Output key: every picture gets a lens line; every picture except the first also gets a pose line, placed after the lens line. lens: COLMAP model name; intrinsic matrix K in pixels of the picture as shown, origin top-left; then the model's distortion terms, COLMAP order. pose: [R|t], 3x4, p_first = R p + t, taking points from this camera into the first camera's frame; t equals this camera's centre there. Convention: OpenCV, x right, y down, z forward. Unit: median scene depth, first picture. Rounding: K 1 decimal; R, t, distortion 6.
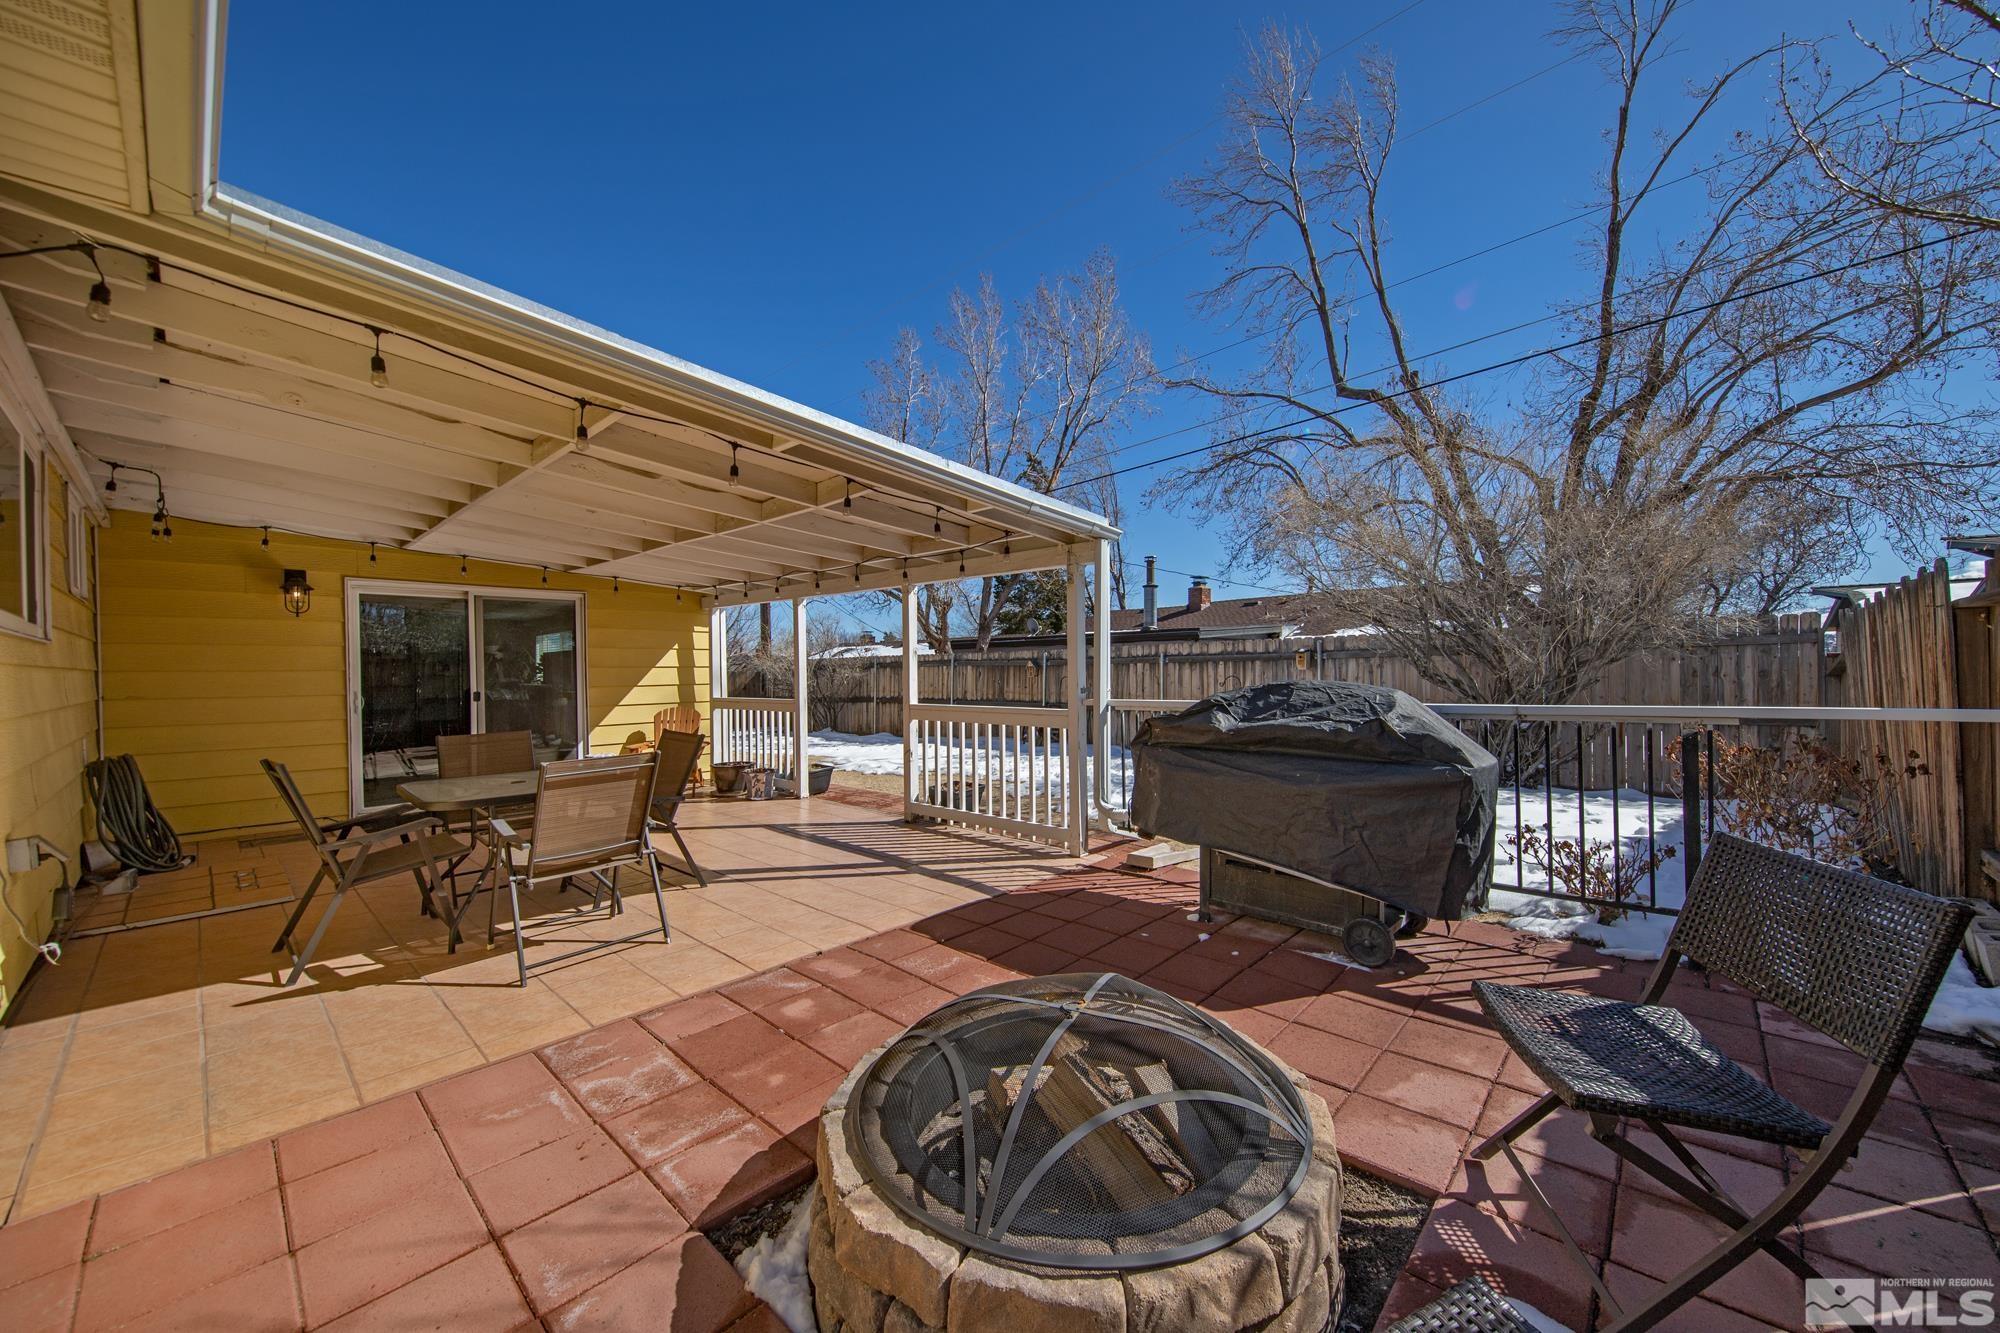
lens RADIAL K [[739.8, 0, 1009.4], [0, 739.8, 686.8], [0, 0, 1]] dist [0.001291, 0.000198]
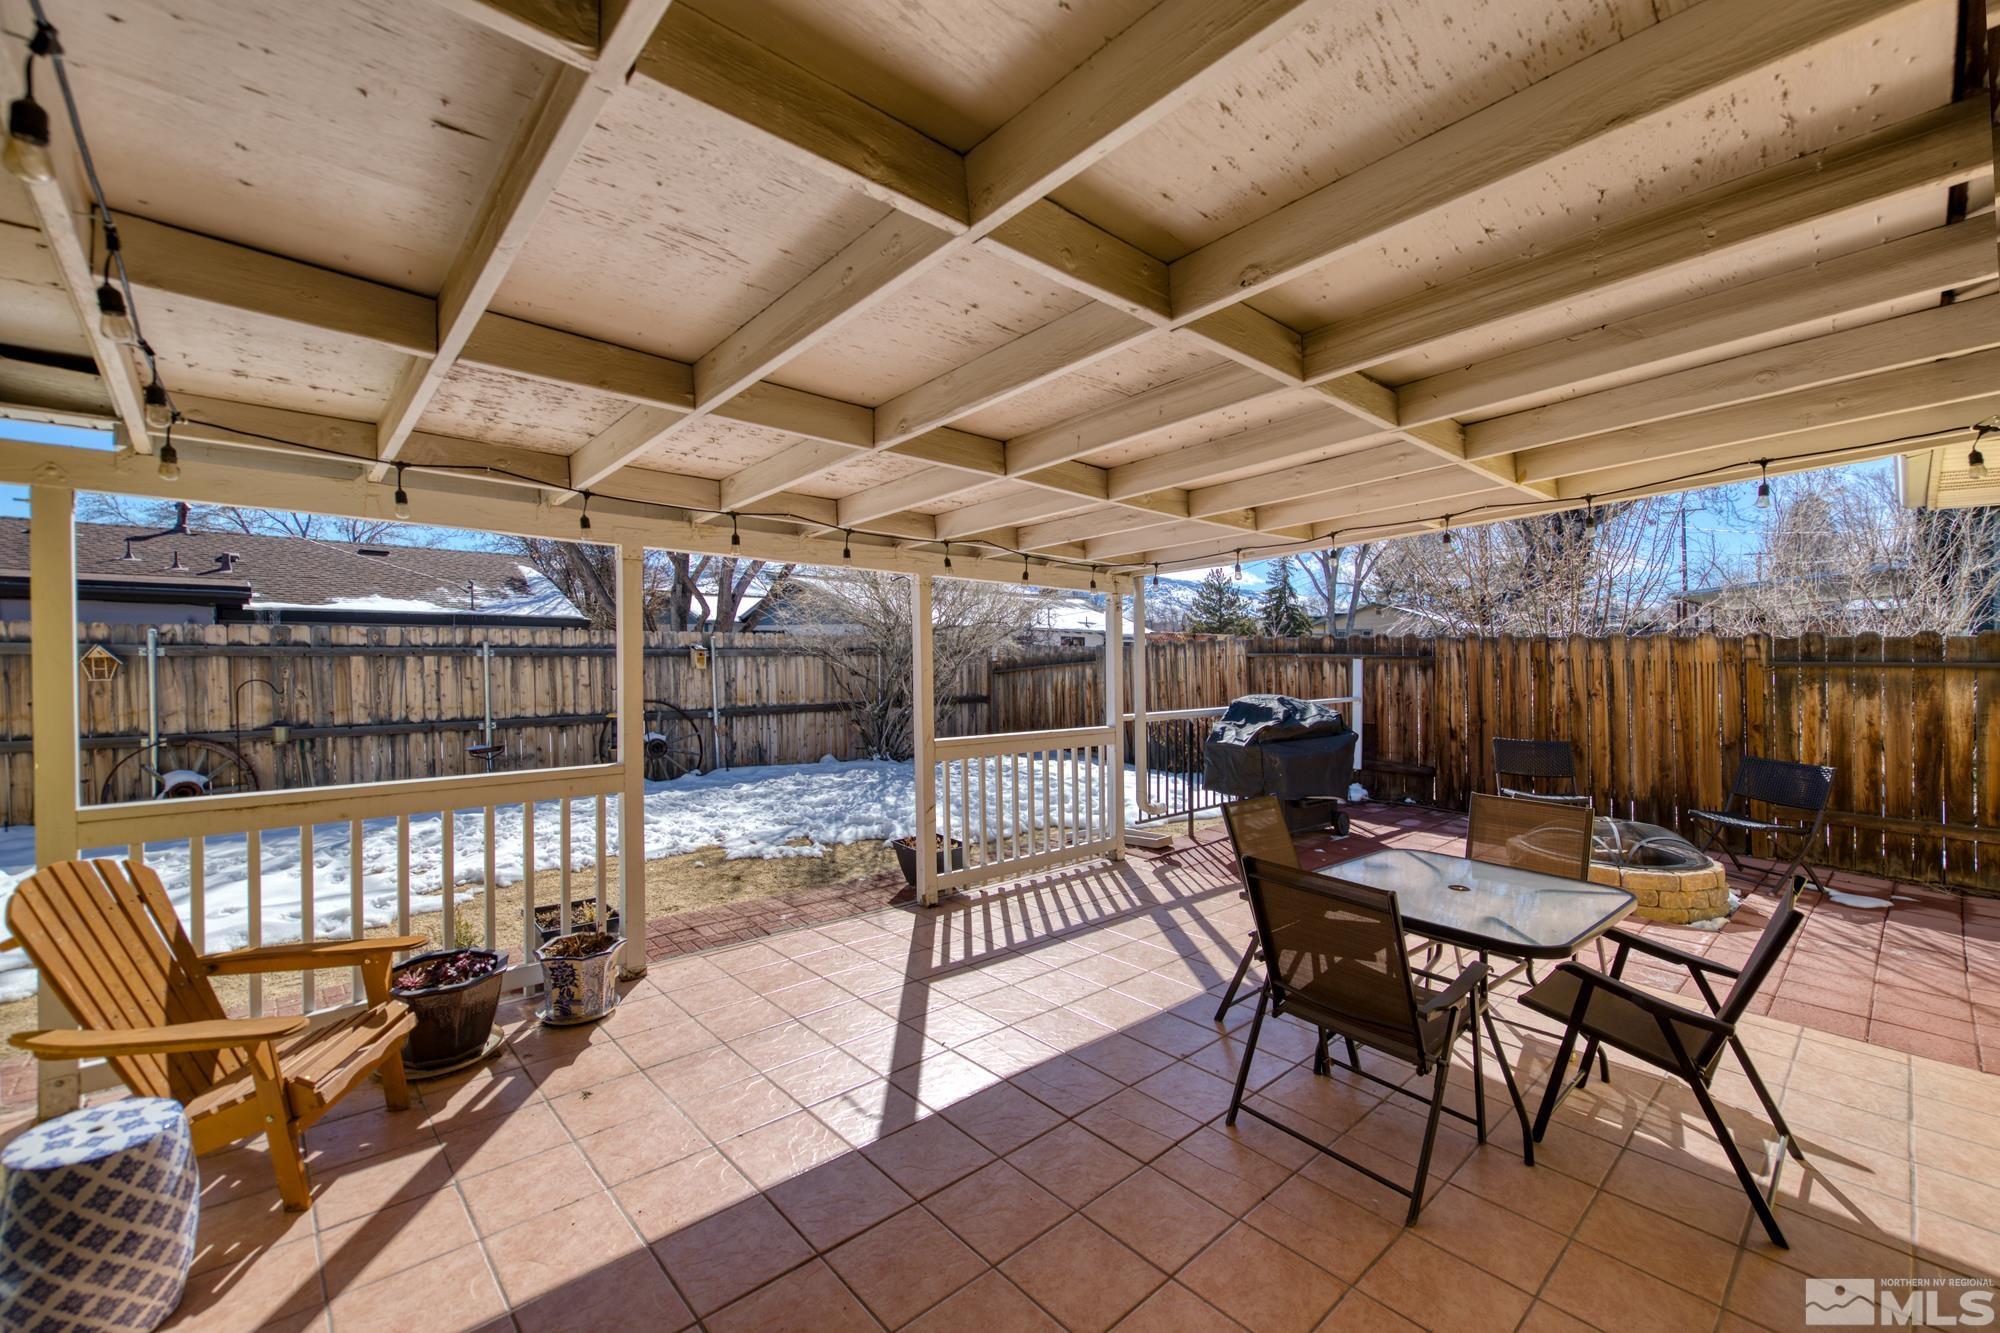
lens RADIAL K [[829.7, 0, 1021.4], [0, 829.7, 676.5], [0, 0, 1]] dist [0.000631, -0.000132]
pose [[0.083181, -0.022782, 0.996274, -0.780125], [0.002783, 0.999740, 0.022629, -0.047445], [-0.996531, 0.000891, 0.083222, 0.716918]]
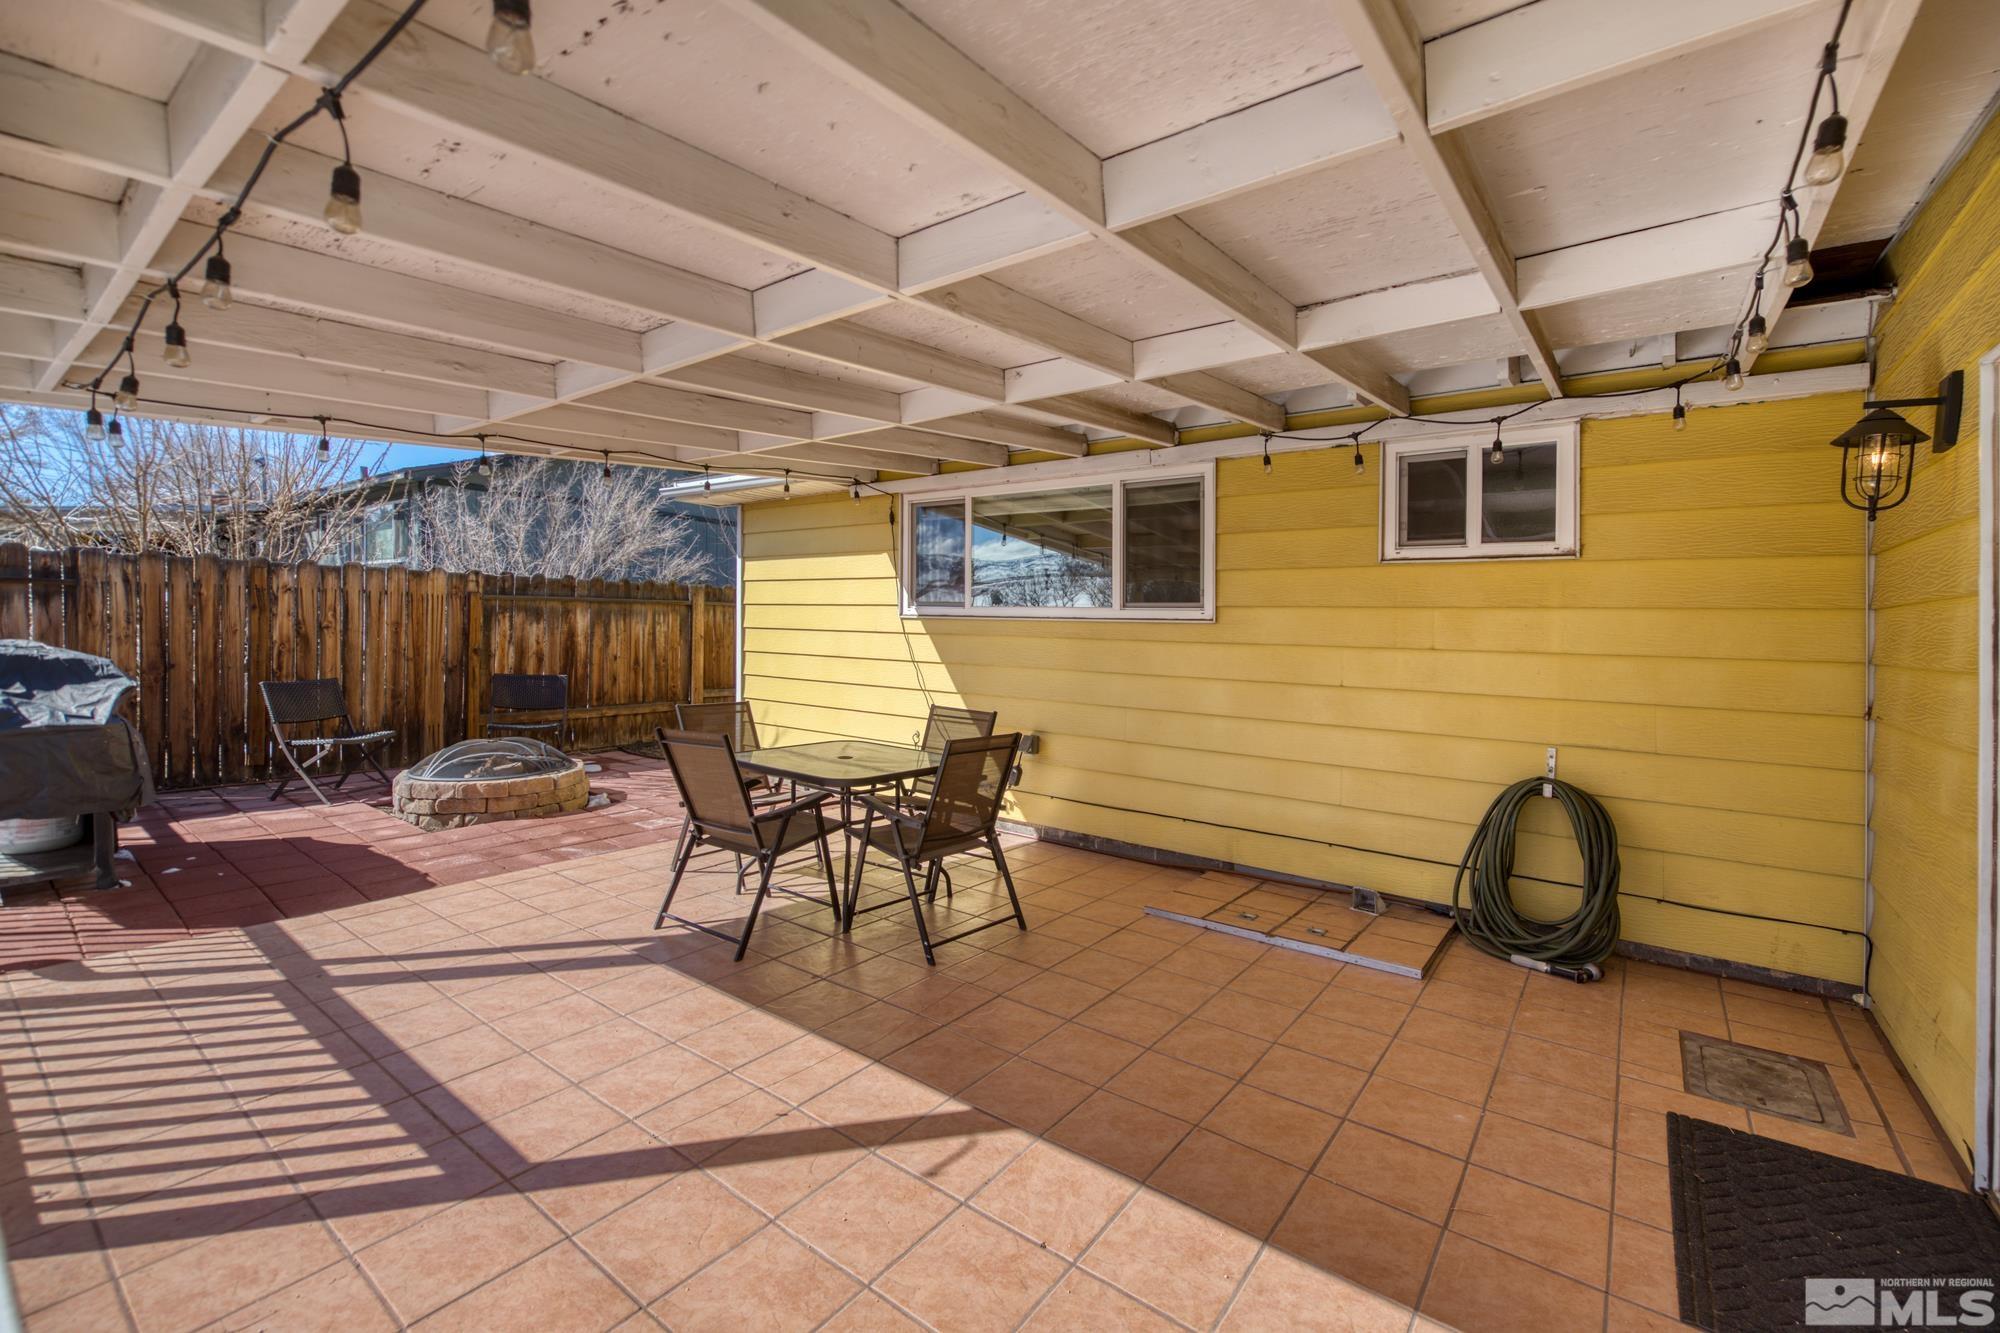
lens RADIAL K [[847.1, 0, 1000.1], [0, 847.1, 604.1], [0, 0, 1]] dist [-0.001056, -0.000288]
pose [[-0.995855, -0.017167, -0.089315, -0.401071], [-0.016793, 0.999847, -0.004939, -0.035193], [0.089386, -0.003419, -0.995991, 1.120254]]
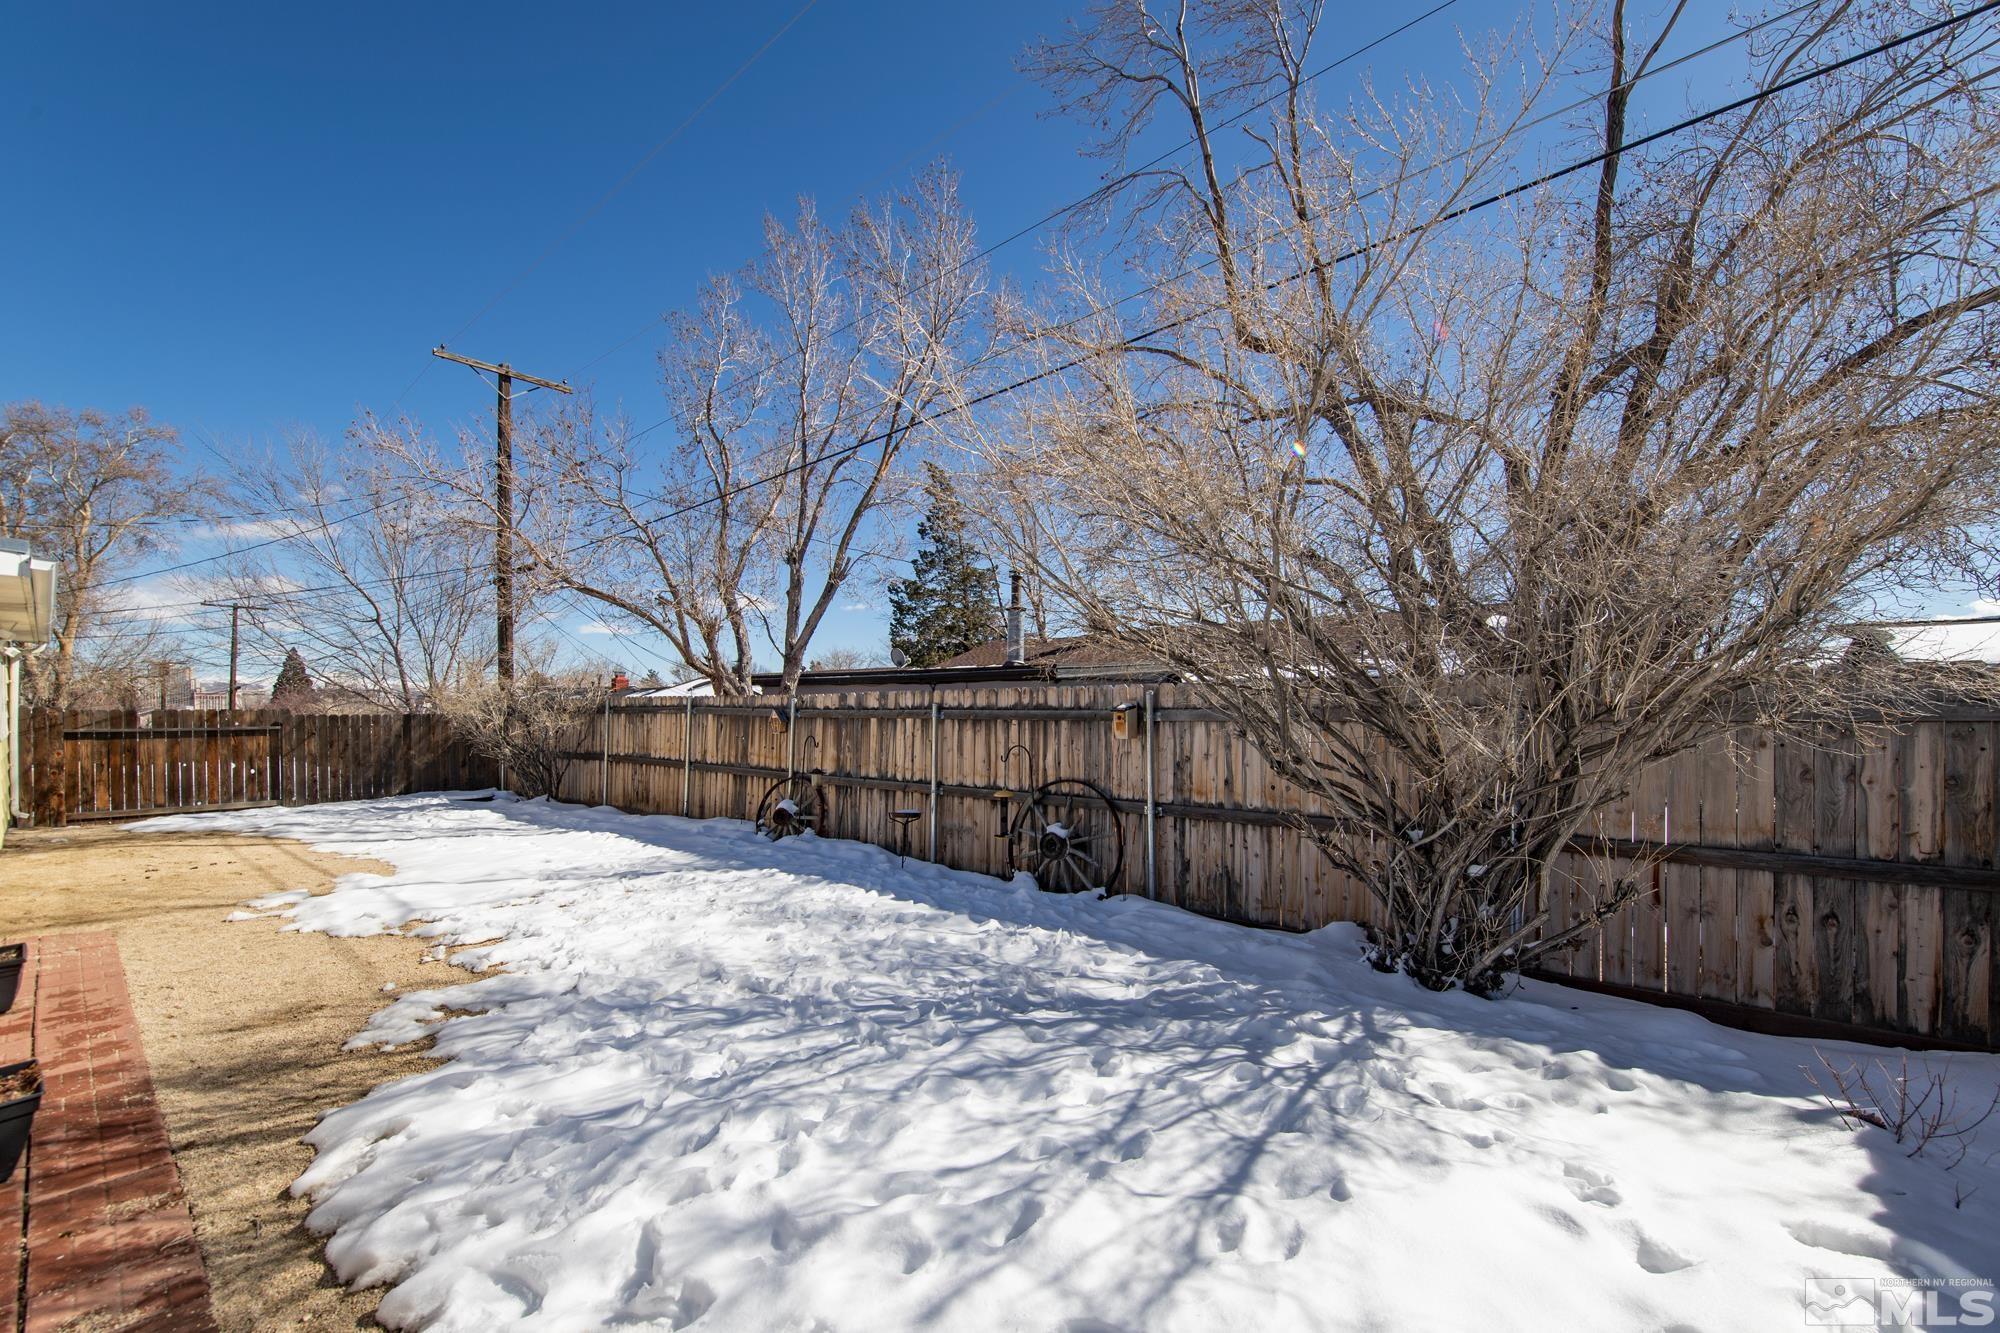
lens RADIAL K [[778.1, 0, 998.3], [0, 778.1, 723.5], [0, 0, 1]] dist [0.000821, -0.000036]
pose [[0.998870, 0.010867, 0.046276, 0.360433], [-0.011006, 0.999936, 0.002750, -0.048882], [-0.046243, -0.003256, 0.998925, 0.507050]]
